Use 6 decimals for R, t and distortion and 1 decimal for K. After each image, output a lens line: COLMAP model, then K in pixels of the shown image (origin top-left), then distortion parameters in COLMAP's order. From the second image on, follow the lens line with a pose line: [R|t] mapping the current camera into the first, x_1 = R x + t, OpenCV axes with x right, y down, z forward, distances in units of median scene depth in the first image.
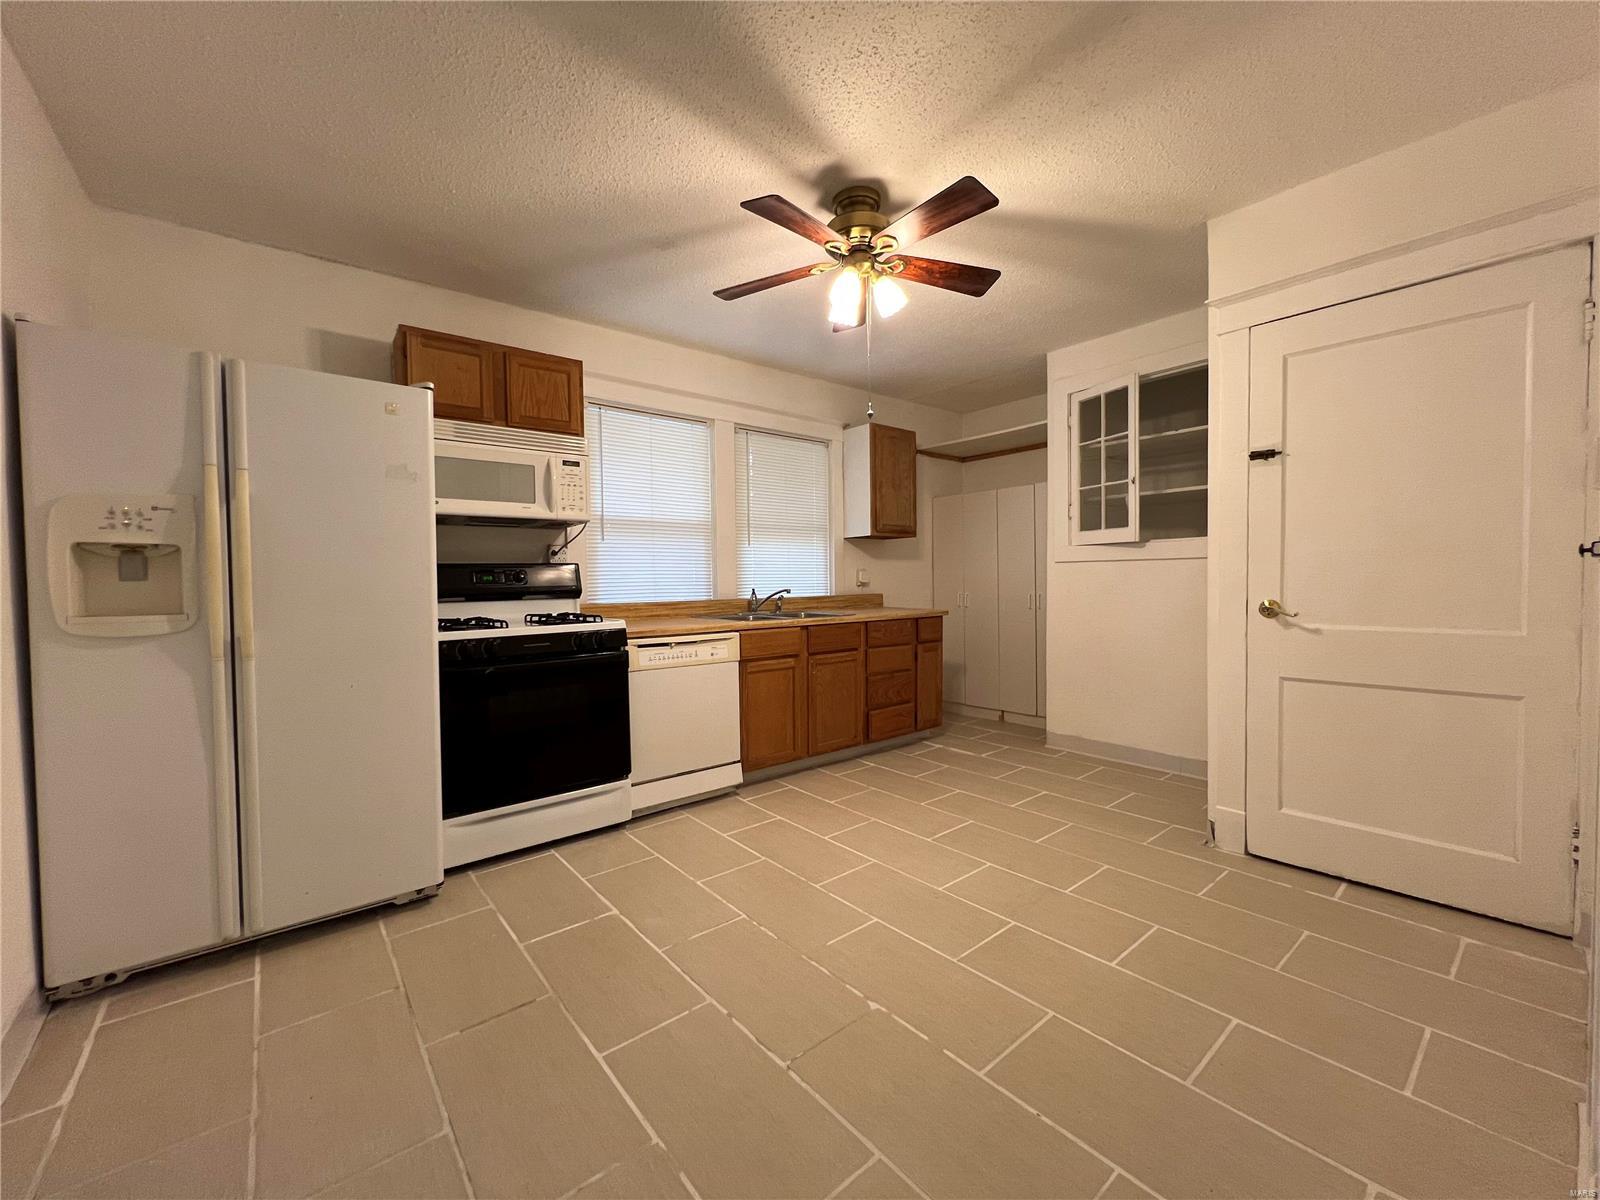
lens RADIAL K [[643.4, 0, 800.0], [0, 643.4, 600.0], [0, 0, 1]] dist [-0.002342, -0.000061]
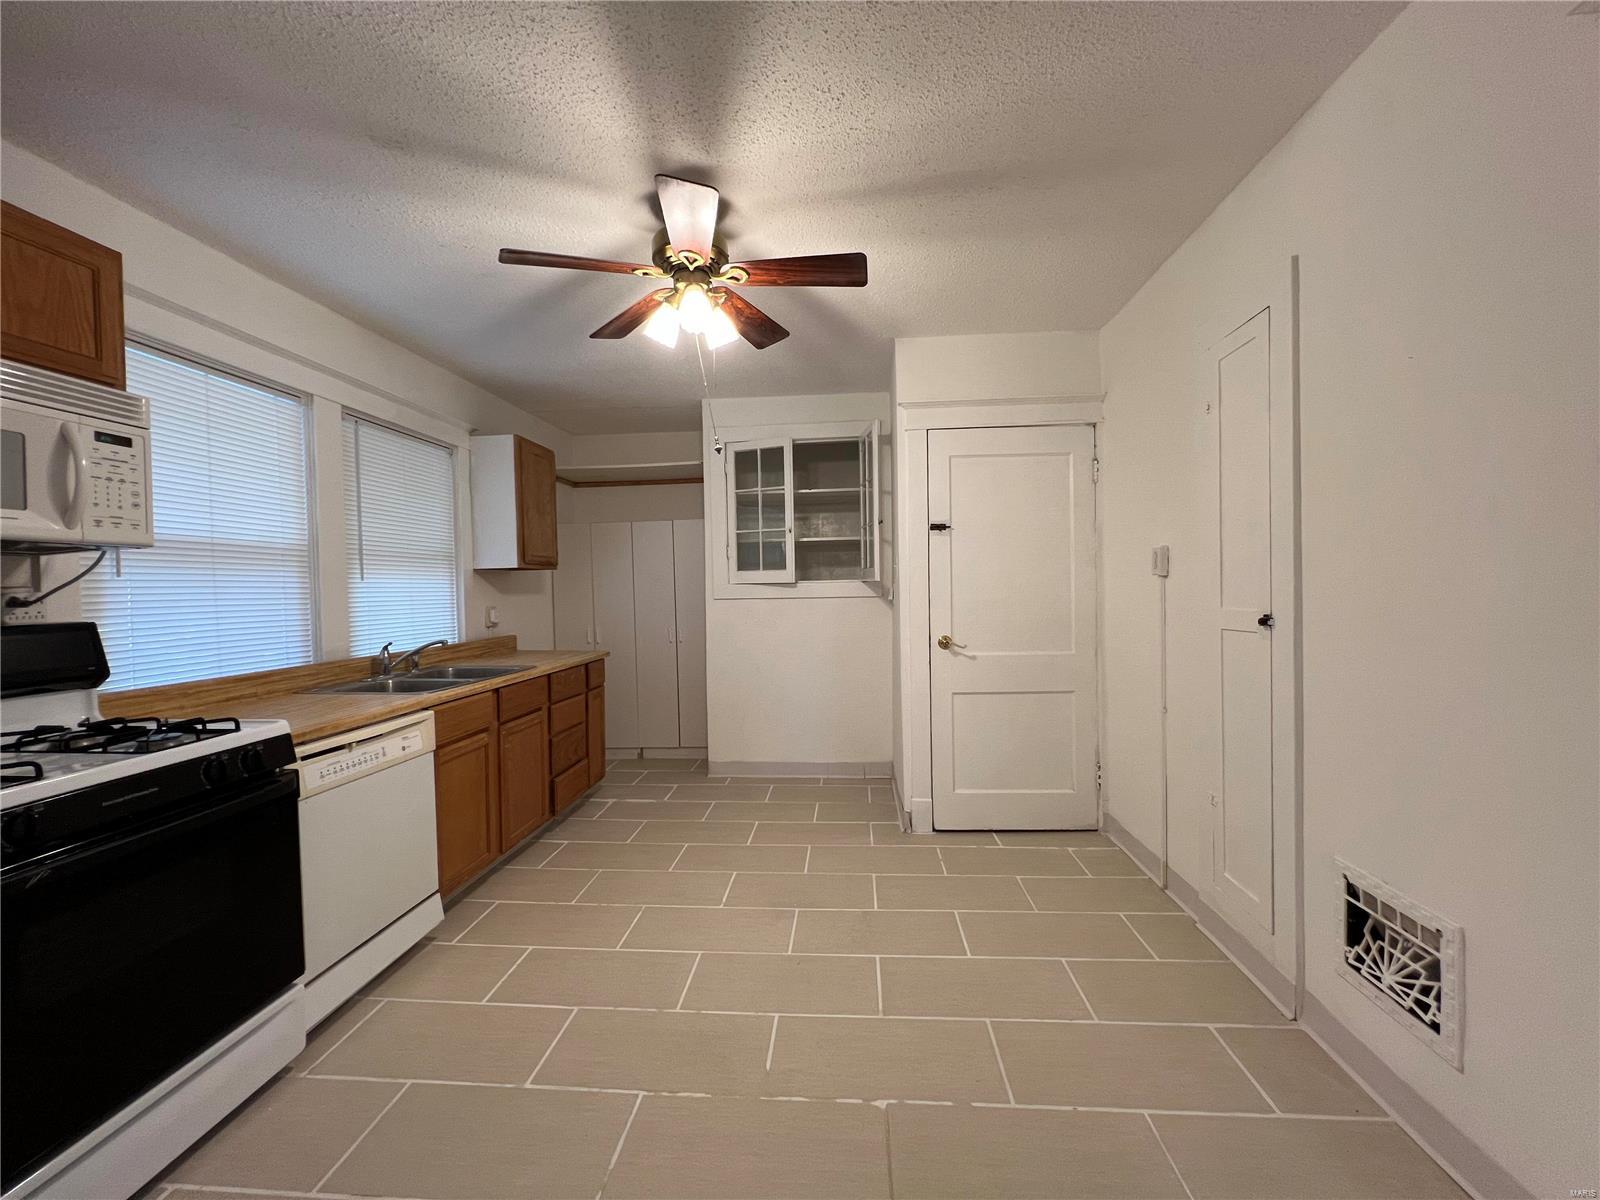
lens RADIAL K [[643.4, 0, 800.0], [0, 643.4, 600.0], [0, 0, 1]] dist [-0.002342, -0.000061]
pose [[0.695642, -0.014299, 0.718247, -0.292934], [0.031953, 0.999428, -0.011050, -0.046214], [-0.717678, 0.030637, 0.695701, 0.188607]]
